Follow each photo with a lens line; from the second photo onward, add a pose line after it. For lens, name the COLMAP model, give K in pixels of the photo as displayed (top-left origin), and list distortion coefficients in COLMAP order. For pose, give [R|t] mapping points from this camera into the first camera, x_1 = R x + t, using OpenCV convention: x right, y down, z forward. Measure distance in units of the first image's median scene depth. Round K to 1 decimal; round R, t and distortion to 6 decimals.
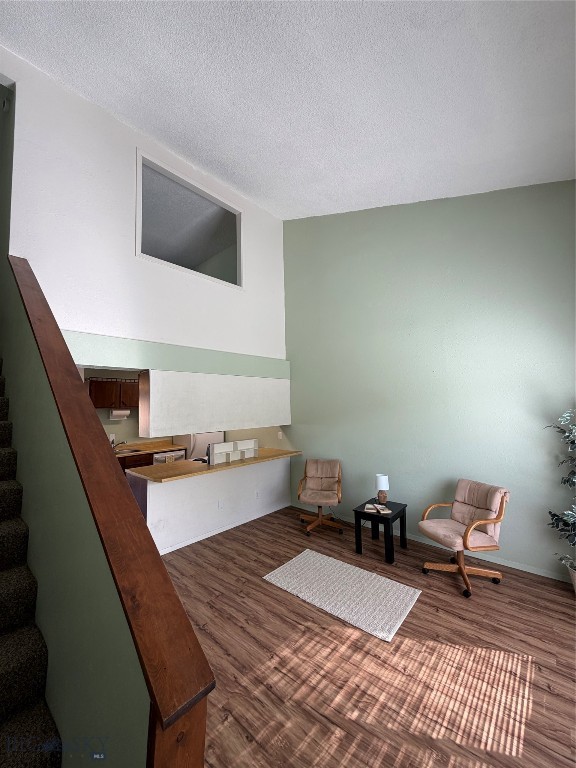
lens RADIAL K [[304.8, 0, 286.3], [0, 304.8, 383.0], [0, 0, 1]] dist [-0.000244, 0.000170]
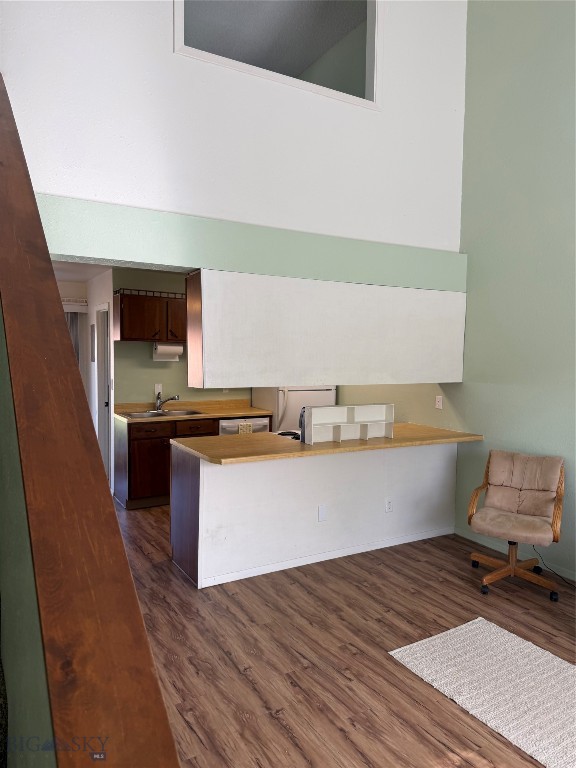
lens RADIAL K [[539.5, 0, 290.4], [0, 539.5, 387.2], [0, 0, 1]] dist [0.021229, -0.035573]
pose [[0.952145, 0.052425, -0.301118, 0.022636], [-0.010917, 0.990385, 0.137907, 0.040675], [0.305453, -0.128020, 0.943562, 0.100818]]
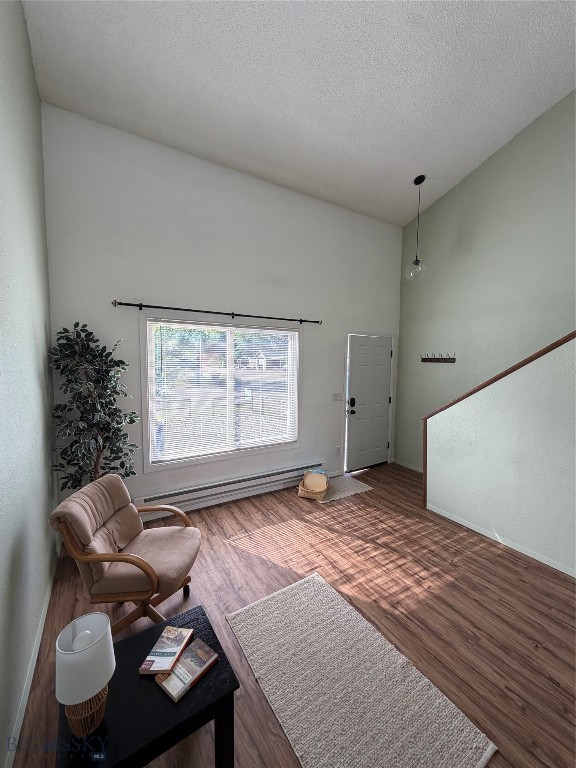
lens RADIAL K [[304.8, 0, 287.5], [0, 304.8, 381.0], [0, 0, 1]] dist [-0.000244, 0.000170]
pose [[-0.956473, -0.018685, 0.291221, 0.098472], [-0.017968, 0.999825, 0.005137, 0.110622], [-0.291266, -0.000319, -0.956642, 1.578145]]
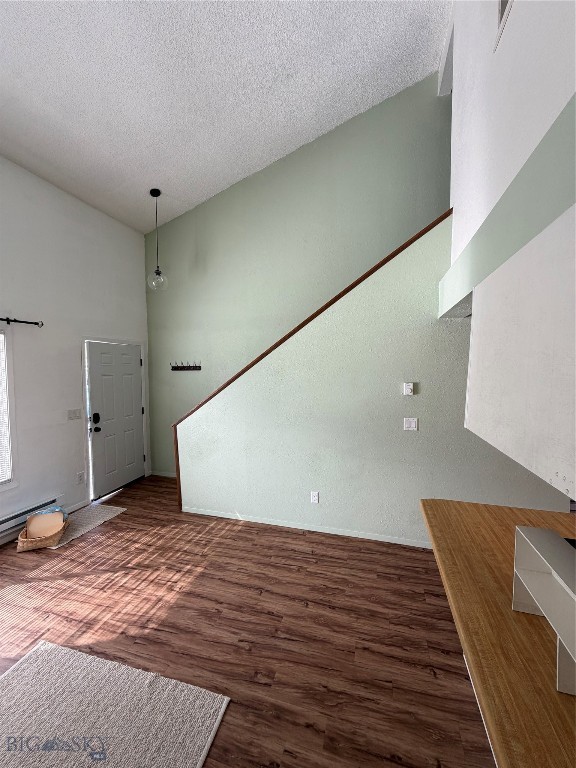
lens RADIAL K [[304.8, 0, 287.2], [0, 304.8, 381.9], [0, 0, 1]] dist [-0.000244, 0.000170]
pose [[-0.903902, 0.041752, -0.425697, 0.034076], [0.049570, 0.998744, -0.007300, 0.110537], [0.424858, -0.027701, -0.904836, 1.592050]]
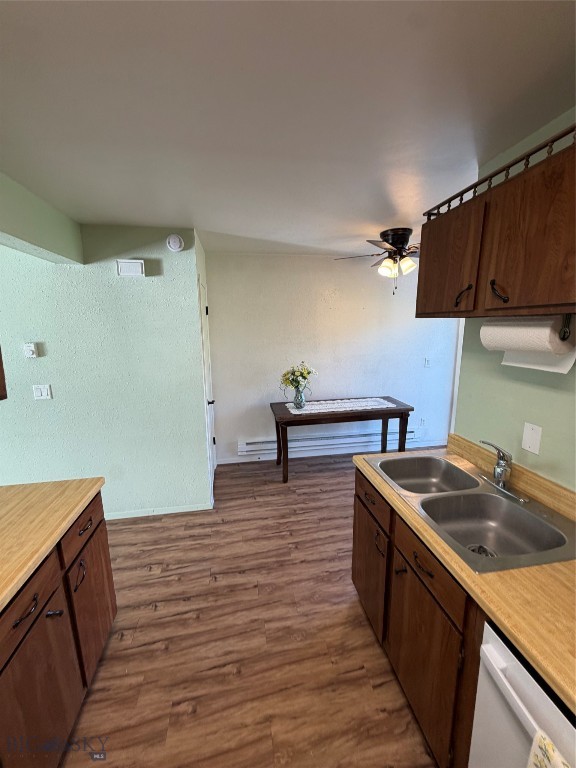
lens RADIAL K [[304.8, 0, 286.6], [0, 304.8, 381.4], [0, 0, 1]] dist [-0.000244, 0.000170]
pose [[-0.620613, 0.162571, -0.767079, -0.524365], [0.075722, 0.986125, 0.147731, 0.158831], [0.780452, 0.033599, -0.624312, 1.912735]]
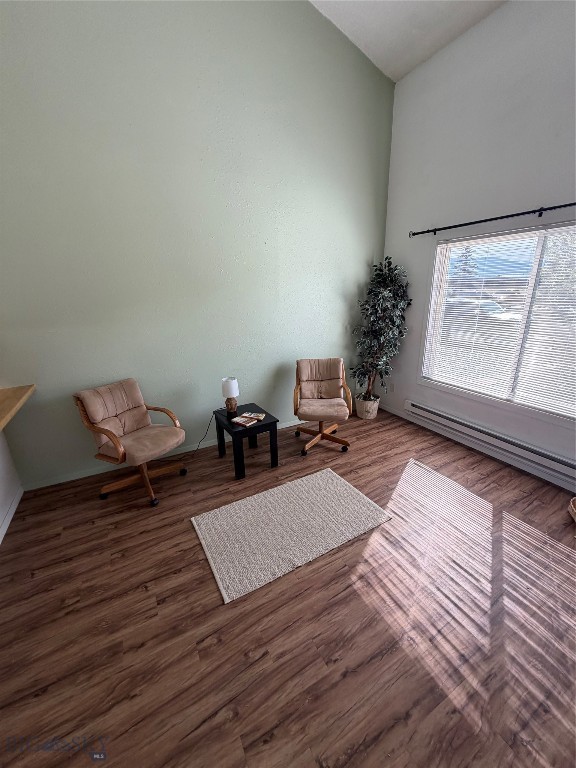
lens RADIAL K [[304.8, 0, 287.3], [0, 304.8, 382.6], [0, 0, 1]] dist [-0.000244, 0.000170]
pose [[0.335738, -0.264908, 0.903938, -0.449102], [-0.052654, 0.952861, 0.298802, 0.094055], [-0.940483, -0.147915, 0.305963, 0.818808]]
